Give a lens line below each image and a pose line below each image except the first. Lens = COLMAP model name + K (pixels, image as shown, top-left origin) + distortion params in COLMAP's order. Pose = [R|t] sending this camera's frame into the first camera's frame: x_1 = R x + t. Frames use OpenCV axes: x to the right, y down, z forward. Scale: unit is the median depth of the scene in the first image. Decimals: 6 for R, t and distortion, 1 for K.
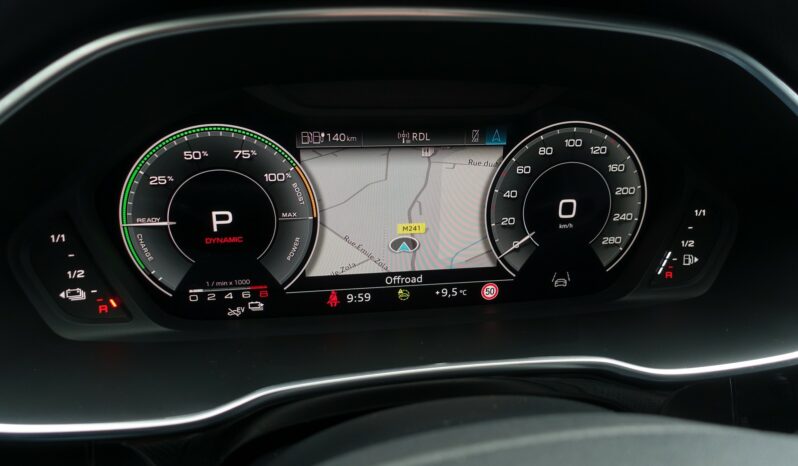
lens RADIAL K [[553.4, 0, 404.5], [0, 553.4, 235.2], [0, 0, 1]] dist [0.013445, -0.003865]
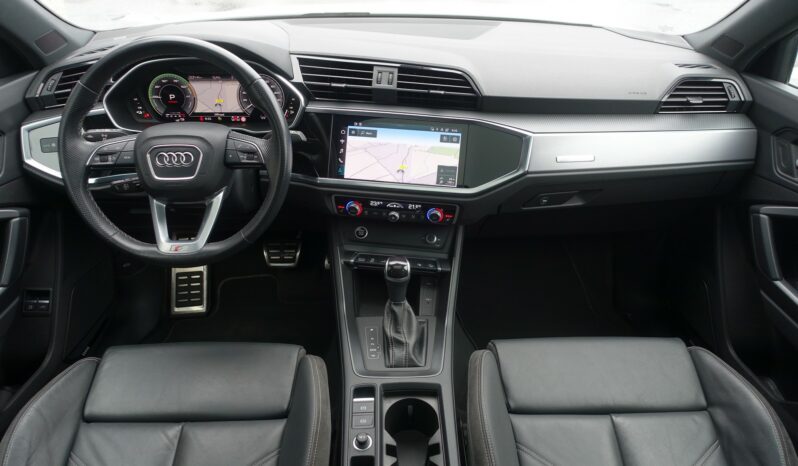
lens RADIAL K [[553.4, 0, 399.1], [0, 553.4, 230.6], [0, 0, 1]] dist [0.013445, -0.003865]
pose [[0.989614, 0.062237, -0.129576, 1.884482], [-0.039310, 0.984223, 0.172509, 0.167718], [0.138268, -0.165624, 0.976448, -2.886295]]
